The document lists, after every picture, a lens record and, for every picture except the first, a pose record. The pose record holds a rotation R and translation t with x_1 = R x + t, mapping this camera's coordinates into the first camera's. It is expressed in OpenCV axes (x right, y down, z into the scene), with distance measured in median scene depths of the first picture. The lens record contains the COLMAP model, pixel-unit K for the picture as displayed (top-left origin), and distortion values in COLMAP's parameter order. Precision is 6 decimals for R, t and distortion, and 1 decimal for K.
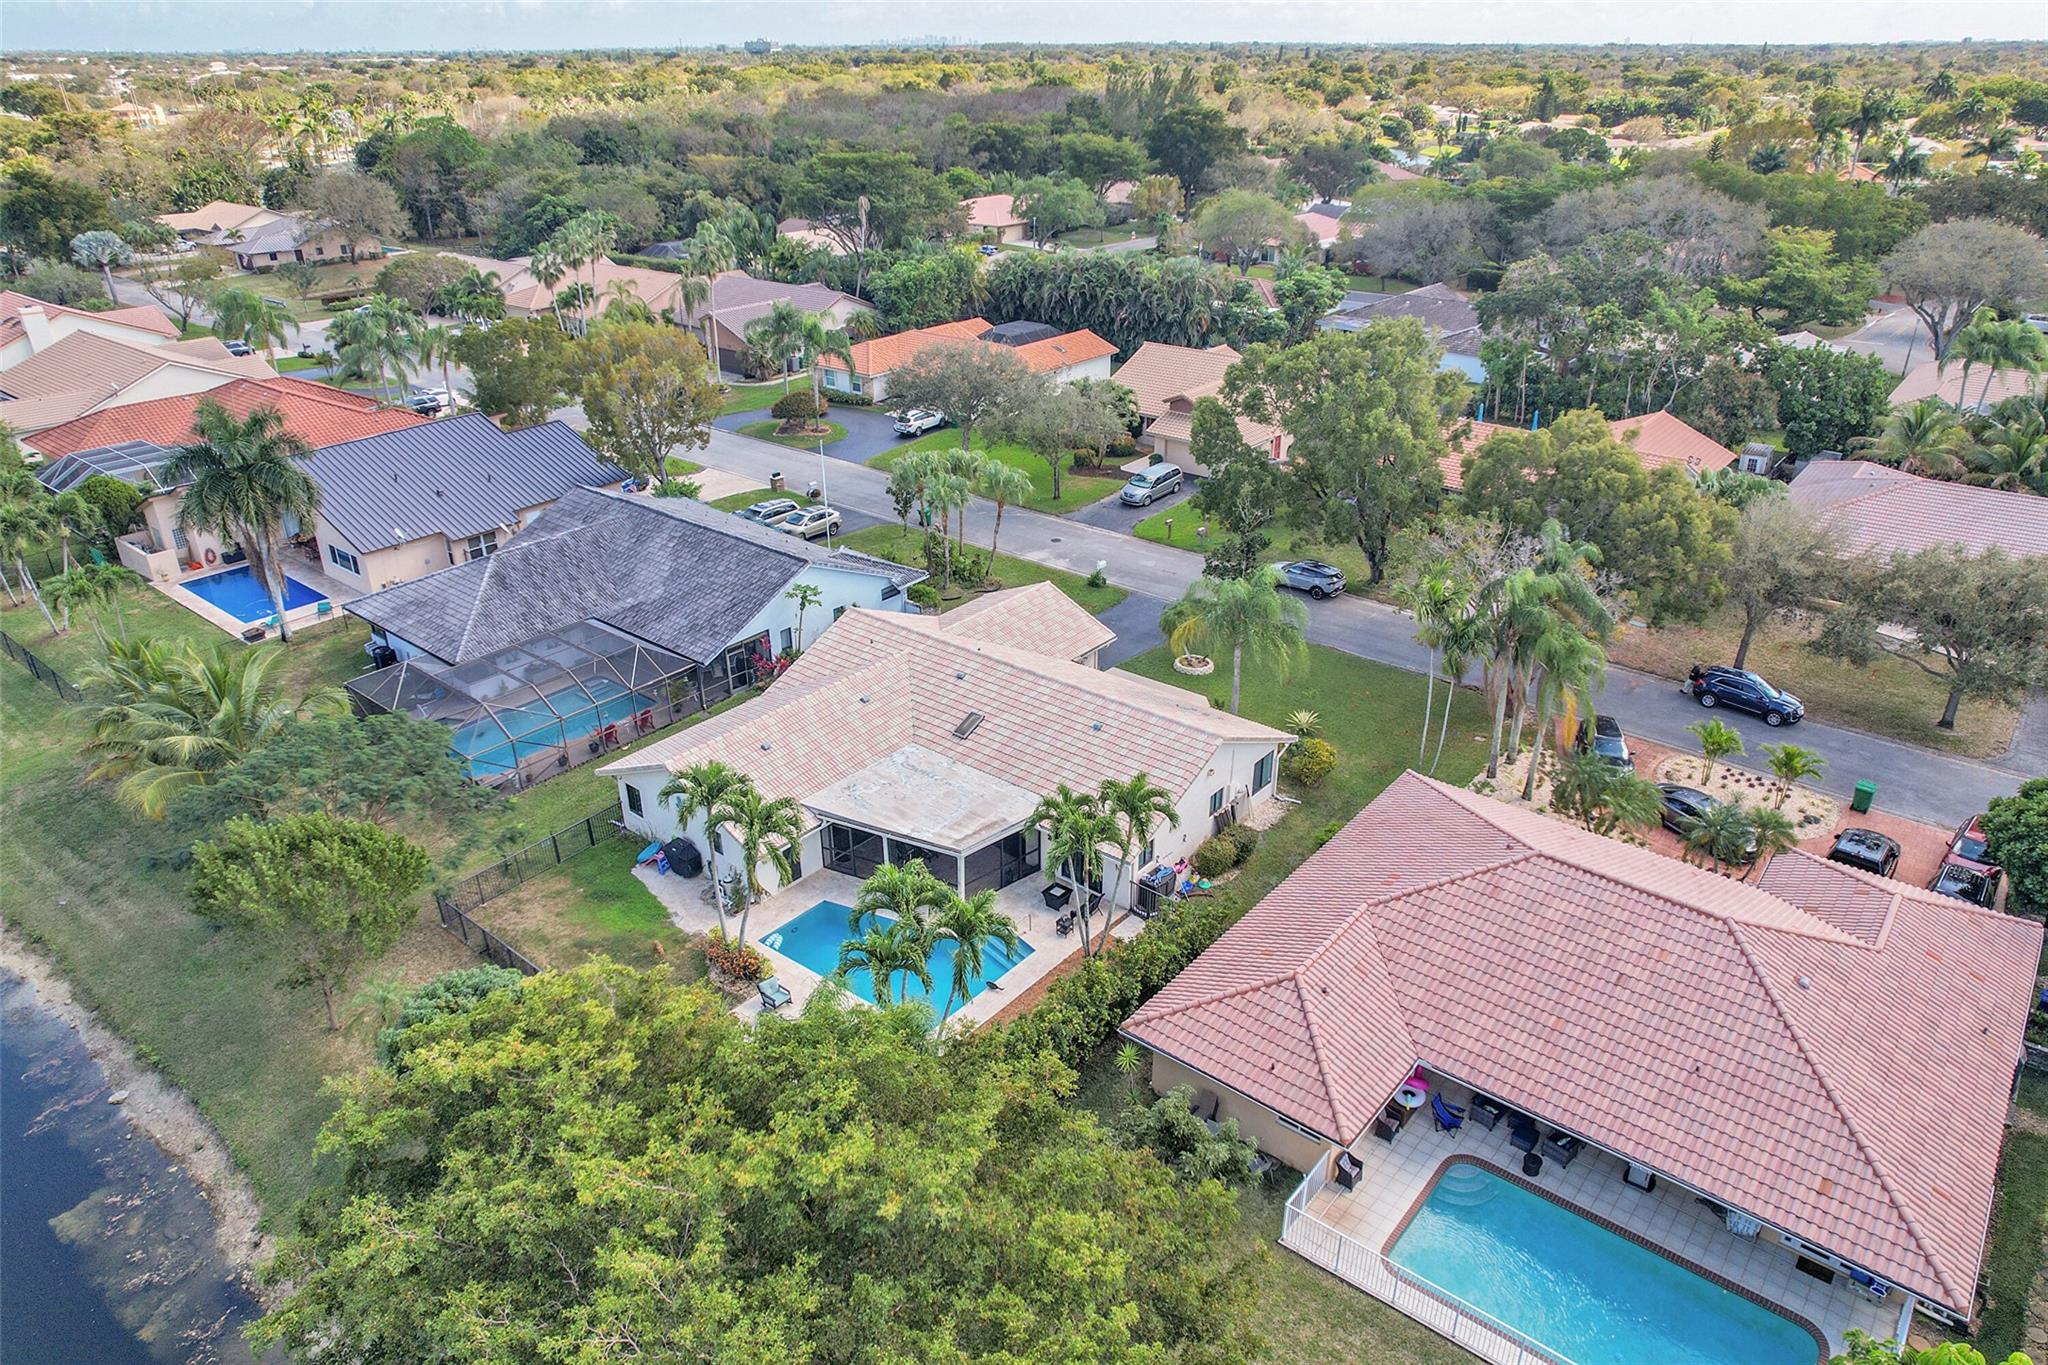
lens RADIAL K [[1312.4, 0, 1021.9], [0, 1312.4, 681.0], [0, 0, 1]] dist [-0.032048, 0.005628]
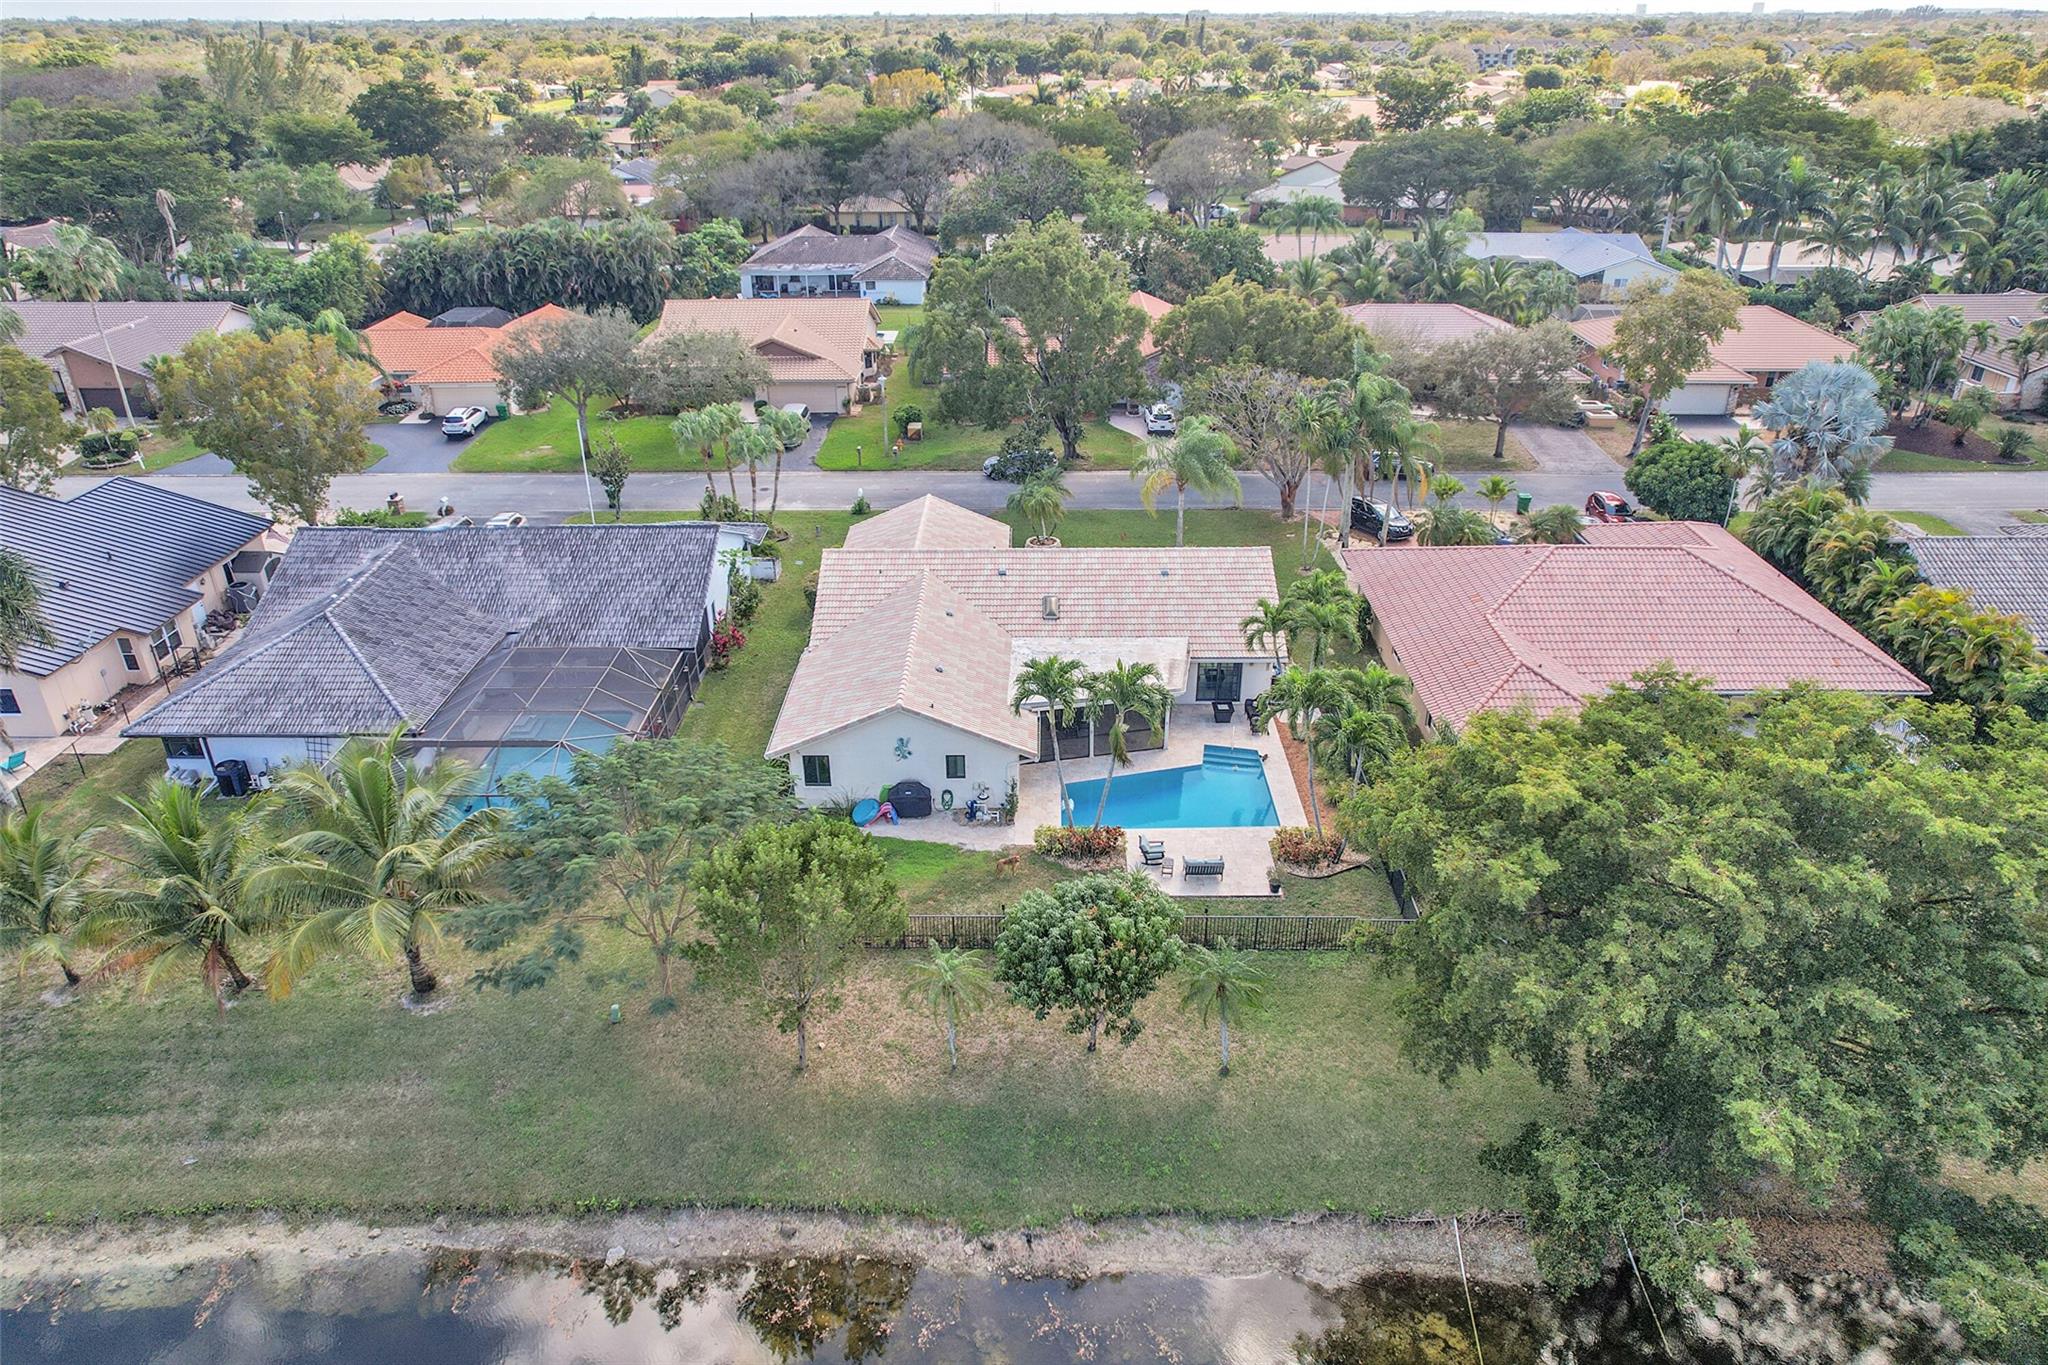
lens RADIAL K [[1312.4, 0, 1020.3], [0, 1312.4, 684.2], [0, 0, 1]] dist [-0.032048, 0.005628]
pose [[0.777472, -0.286795, 0.559719, -0.358822], [0.277161, 0.955133, 0.104415, -0.013966], [-0.564552, 0.073952, 0.822078, 0.071057]]
